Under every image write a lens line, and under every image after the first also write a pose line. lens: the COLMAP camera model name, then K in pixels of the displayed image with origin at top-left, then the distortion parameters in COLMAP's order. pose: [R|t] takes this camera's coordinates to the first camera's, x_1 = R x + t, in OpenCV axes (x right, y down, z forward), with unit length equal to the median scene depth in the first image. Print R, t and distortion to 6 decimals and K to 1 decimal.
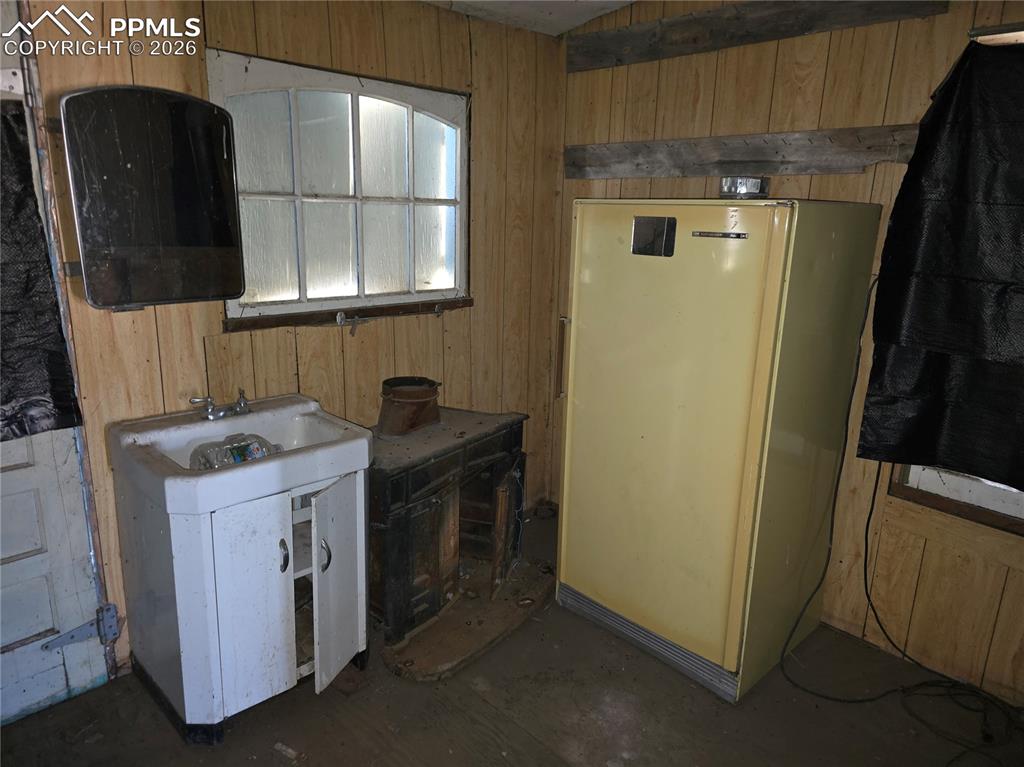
lens RADIAL K [[693.6, 0, 512.3], [0, 693.6, 377.4], [0, 0, 1]] dist [0.035652, -0.012219]
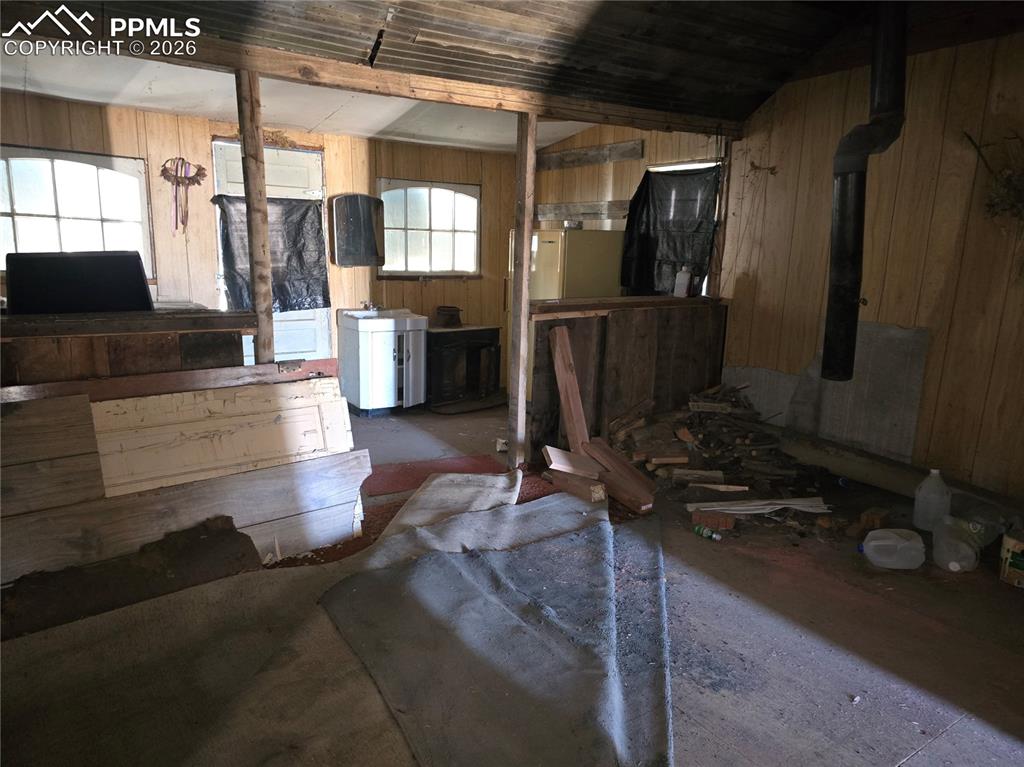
lens RADIAL K [[693.6, 0, 513.3], [0, 693.6, 387.4], [0, 0, 1]] dist [0.035652, -0.012219]
pose [[0.985633, 0.031389, -0.165960, 0.580511], [-0.037143, 0.998808, -0.031681, 0.428719], [0.164768, 0.037390, 0.985623, -1.584671]]
